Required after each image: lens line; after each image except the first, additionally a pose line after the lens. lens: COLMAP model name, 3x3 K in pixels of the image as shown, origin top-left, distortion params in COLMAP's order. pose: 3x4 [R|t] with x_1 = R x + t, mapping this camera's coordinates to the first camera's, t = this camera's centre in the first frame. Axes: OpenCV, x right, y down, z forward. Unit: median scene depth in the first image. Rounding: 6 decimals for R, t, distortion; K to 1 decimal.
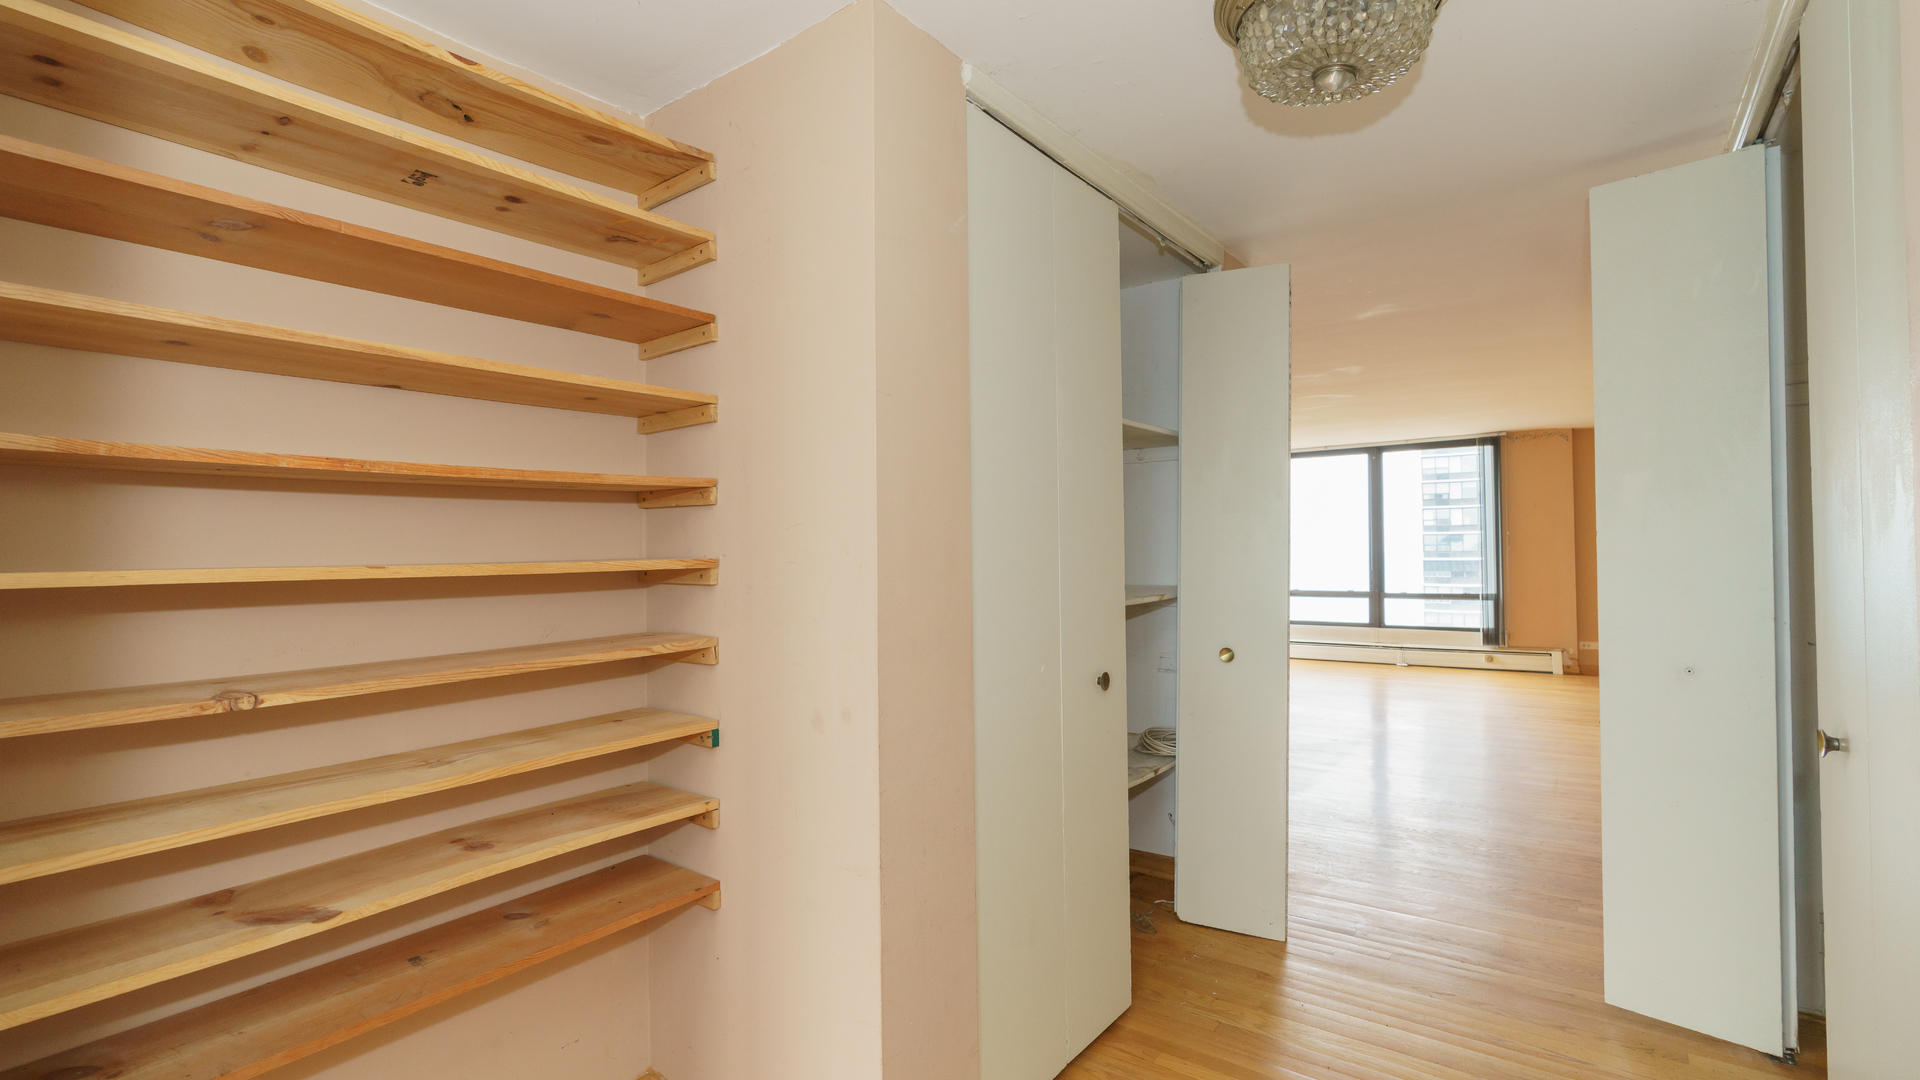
lens RADIAL K [[868.0, 0, 950.1], [0, 868.0, 533.2], [0, 0, 1]] dist [-0.013260, 0.000698]
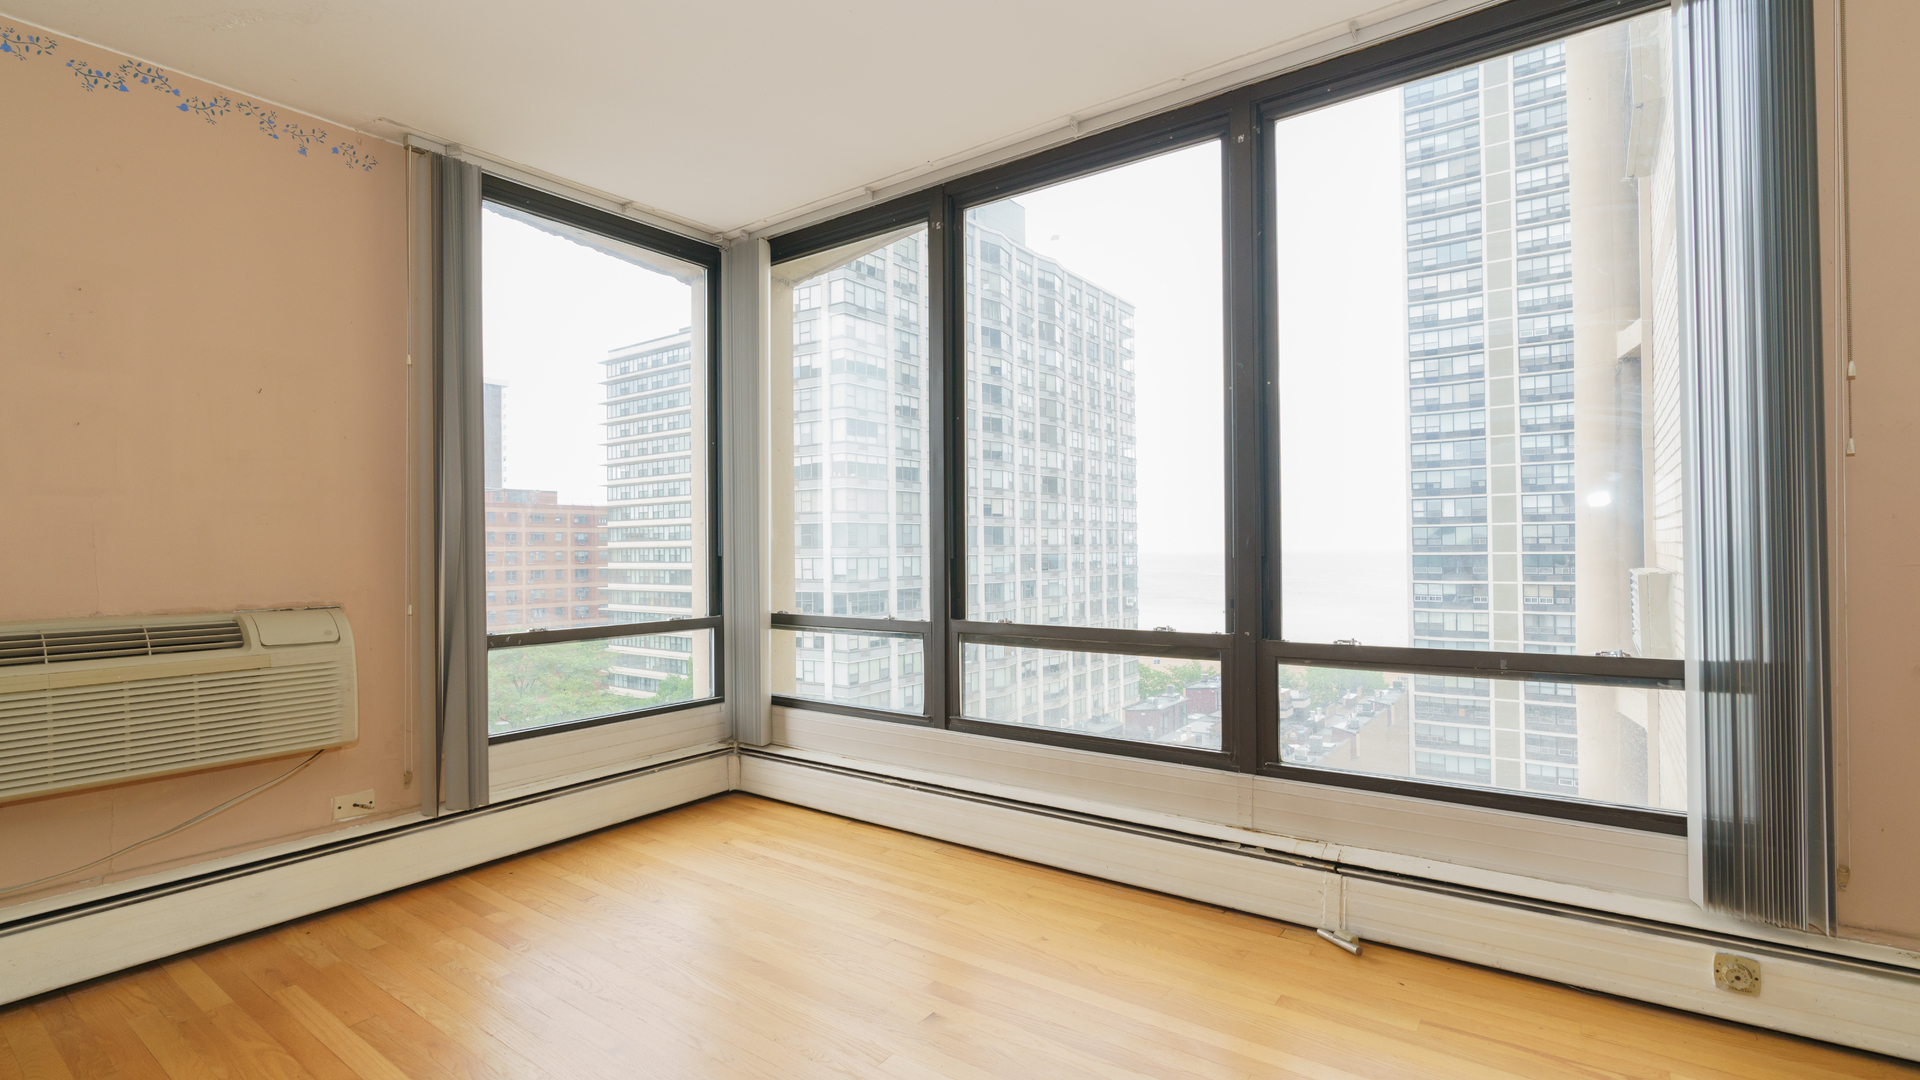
lens RADIAL K [[868.0, 0, 966.0], [0, 868.0, 542.9], [0, 0, 1]] dist [-0.013260, 0.000698]
pose [[0.999699, -0.002210, 0.024447, 0.398396], [0.001865, 0.999898, 0.014137, 0.034479], [-0.024476, -0.014087, 0.999601, 0.734355]]
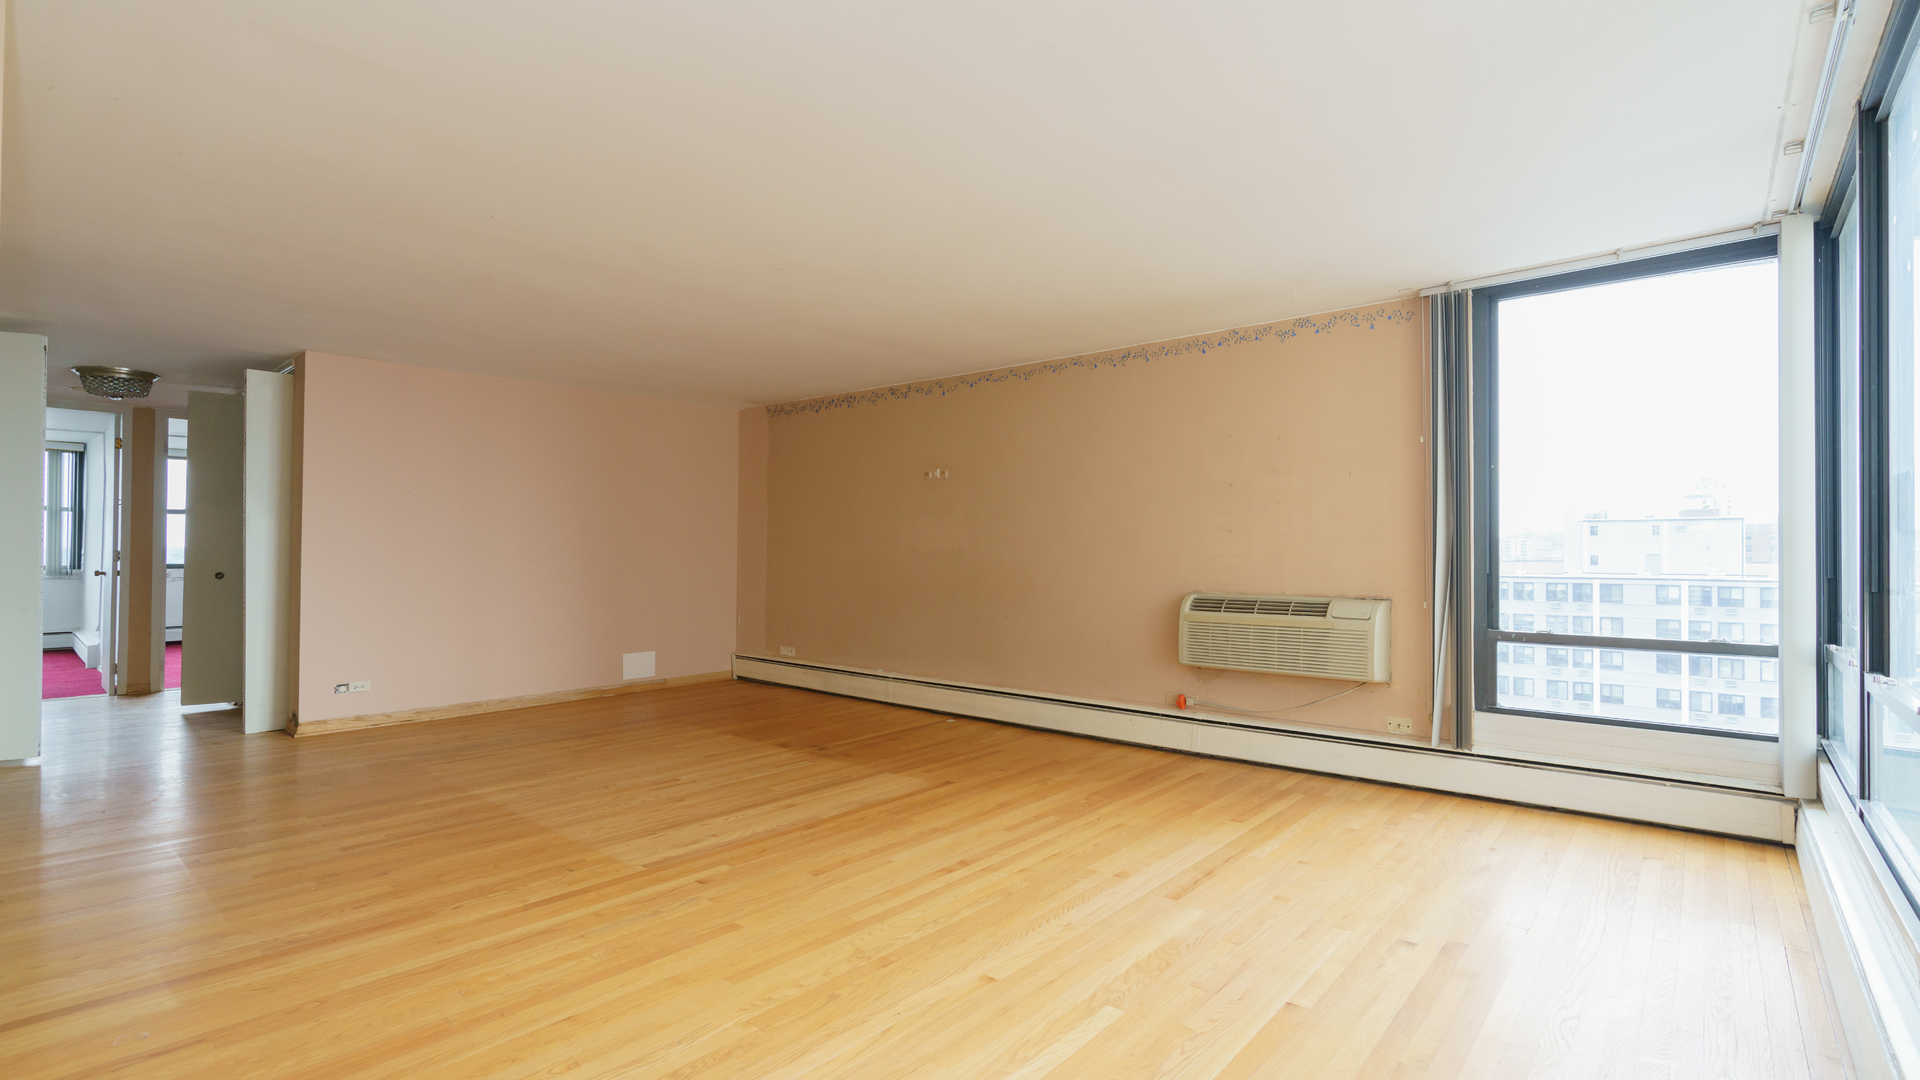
lens RADIAL K [[868.0, 0, 954.5], [0, 868.0, 541.7], [0, 0, 1]] dist [-0.013260, 0.000698]
pose [[-0.072476, -0.007920, -0.997339, 0.677022], [0.016604, 0.999820, -0.009146, 0.028680], [0.997232, -0.017223, -0.072331, 0.824850]]
